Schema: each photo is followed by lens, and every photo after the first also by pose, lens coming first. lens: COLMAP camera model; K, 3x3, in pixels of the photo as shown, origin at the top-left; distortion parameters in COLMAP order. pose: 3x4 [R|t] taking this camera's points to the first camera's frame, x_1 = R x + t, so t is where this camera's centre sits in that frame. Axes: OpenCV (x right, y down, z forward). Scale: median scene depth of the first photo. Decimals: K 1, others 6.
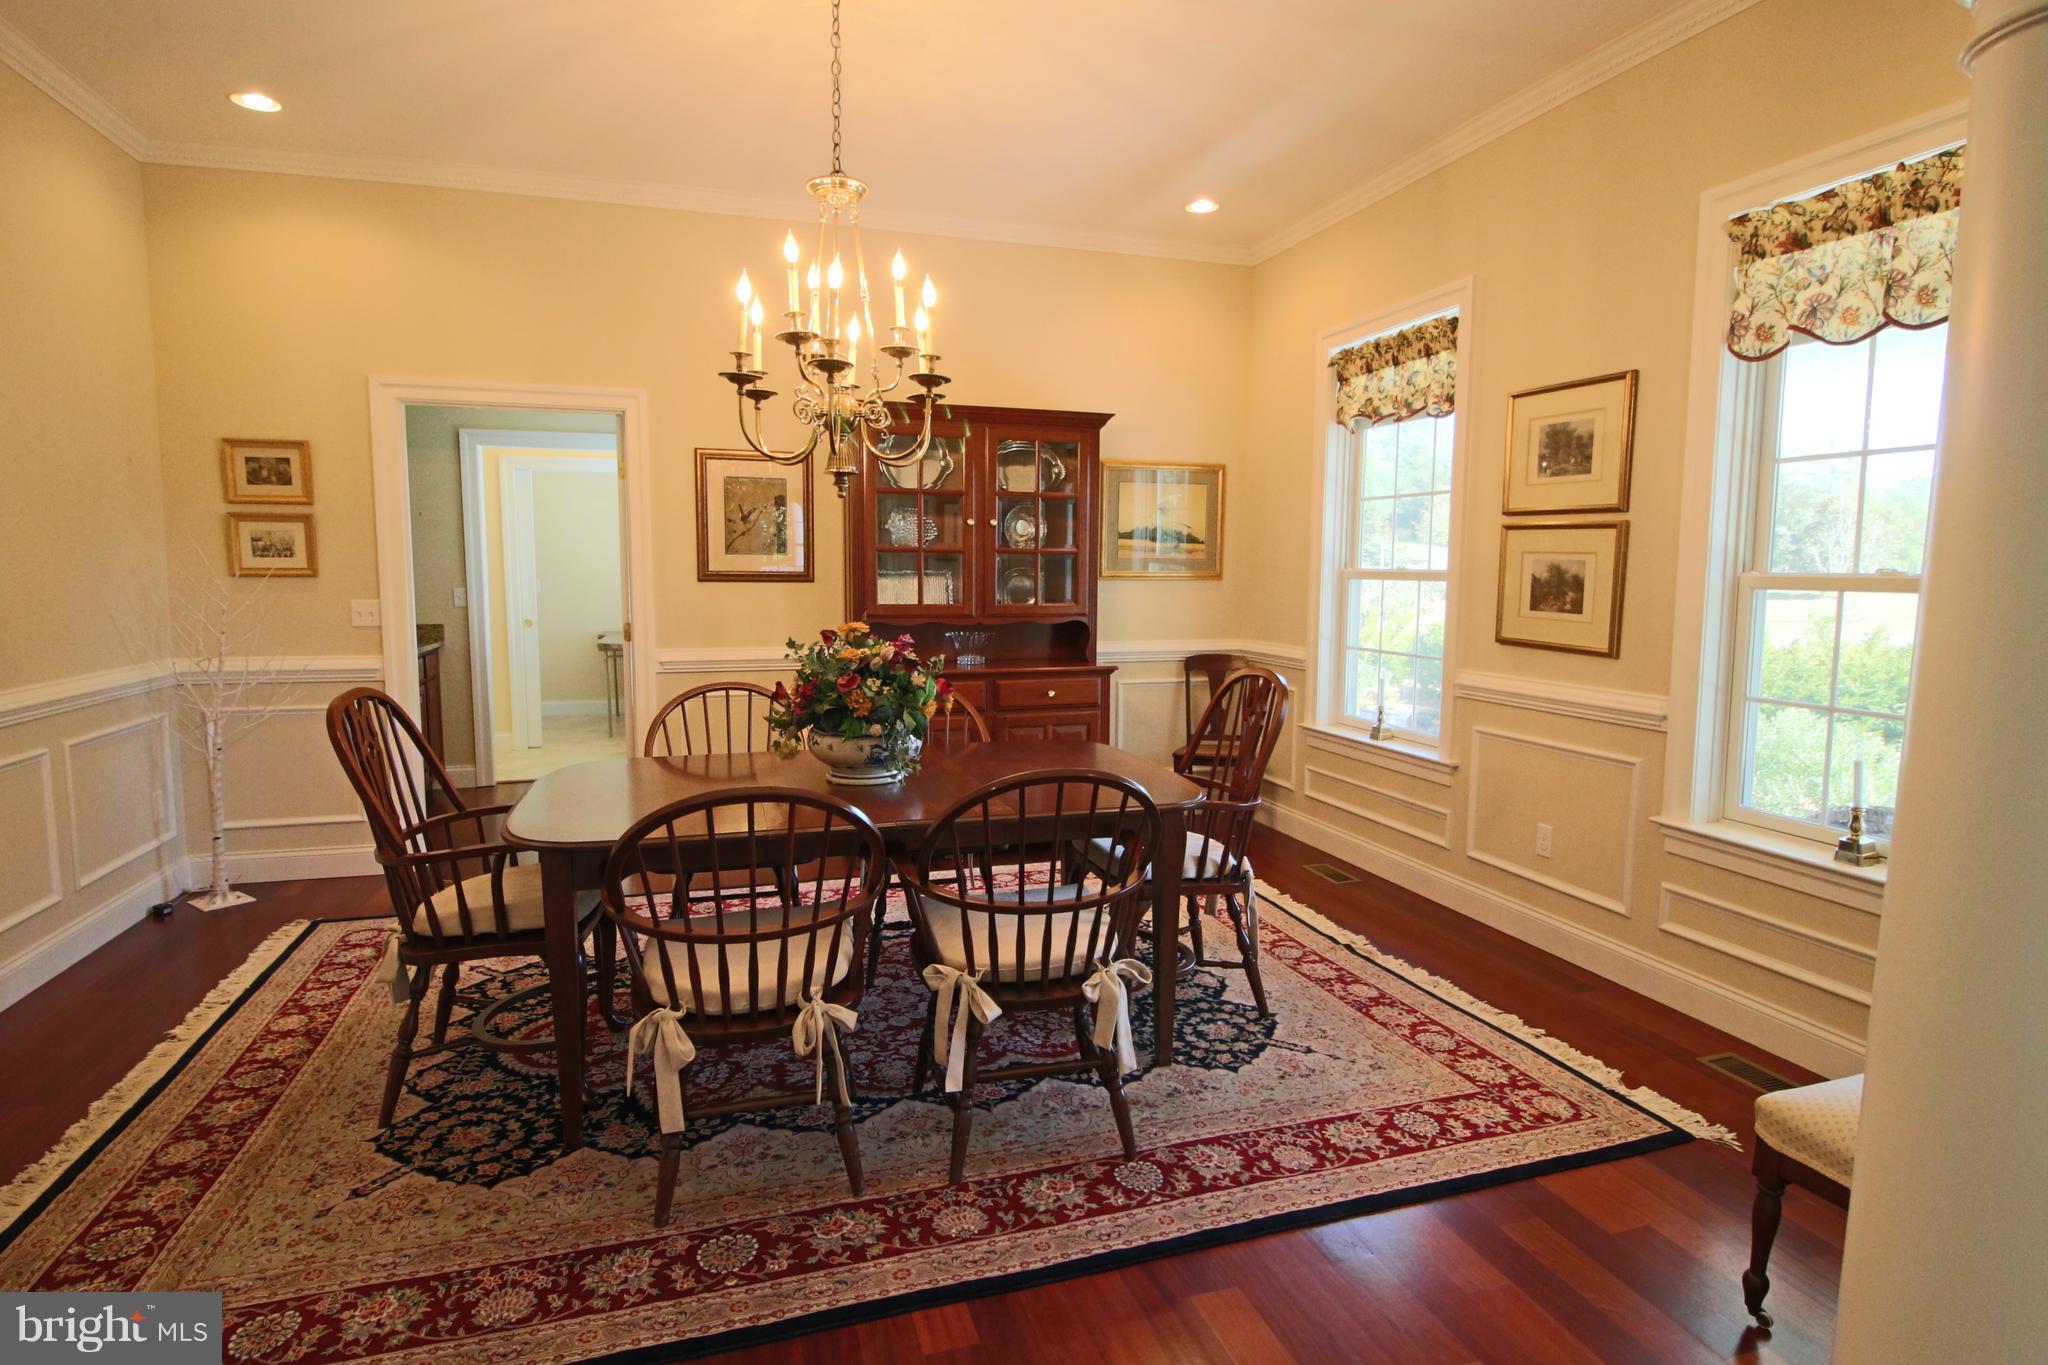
lens RADIAL K [[1071.9, 0, 1023.1], [0, 1071.9, 677.6], [0, 0, 1]] dist [-0.001269, -0.004089]
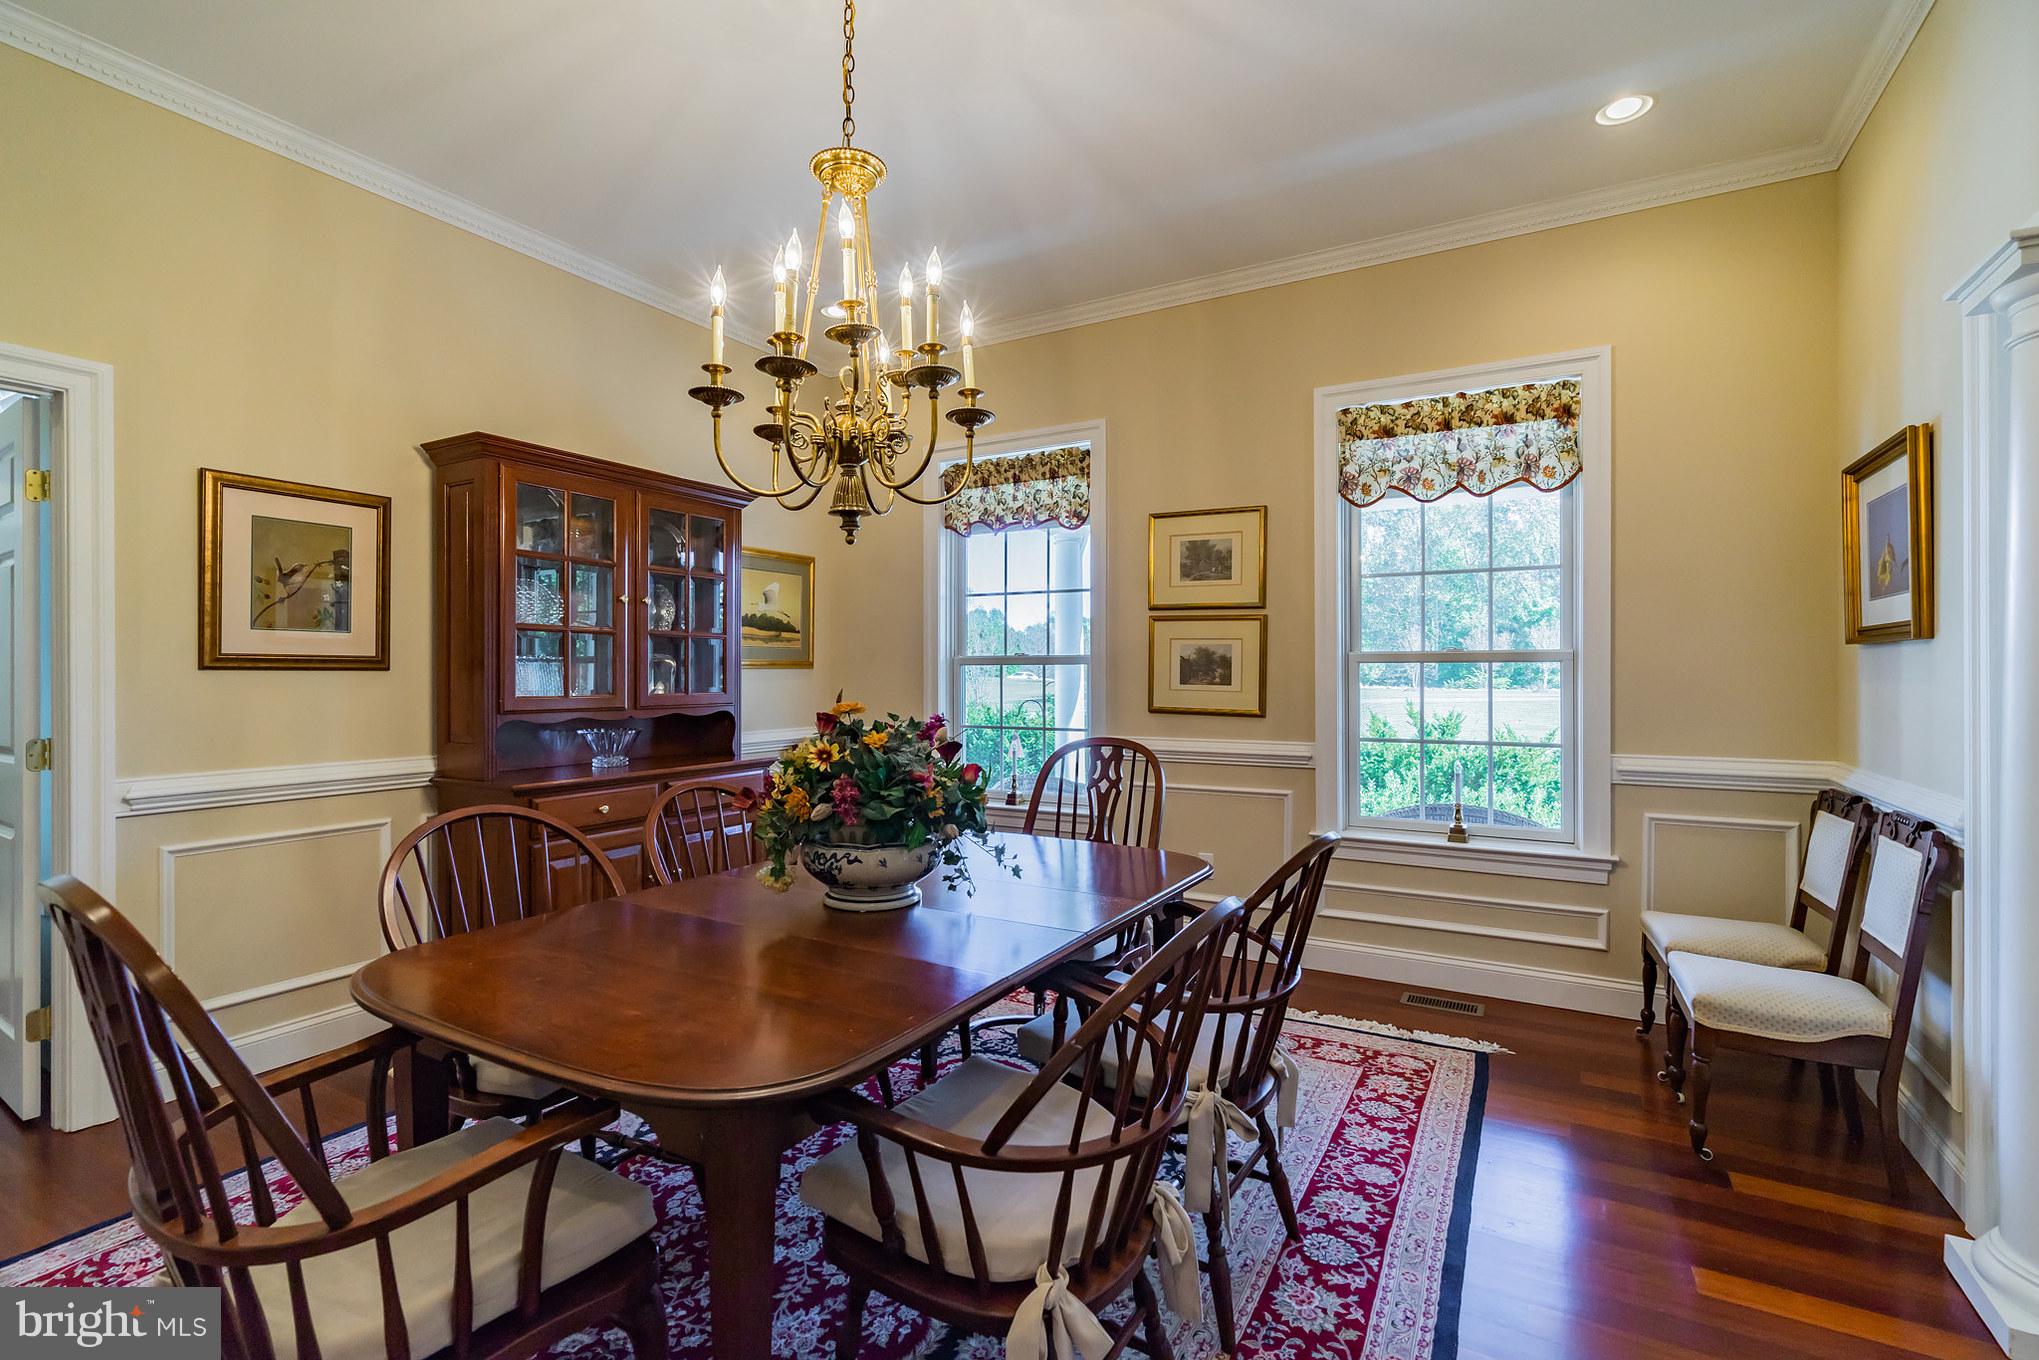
lens RADIAL K [[935.7, 0, 1017.9], [0, 935.7, 676.8], [0, 0, 1]] dist [-0.001253, 0.000442]
pose [[0.731477, -0.009741, 0.681796, -0.454264], [0.076693, 0.994728, -0.068070, -0.012034], [-0.677539, 0.102080, 0.728368, 0.348697]]
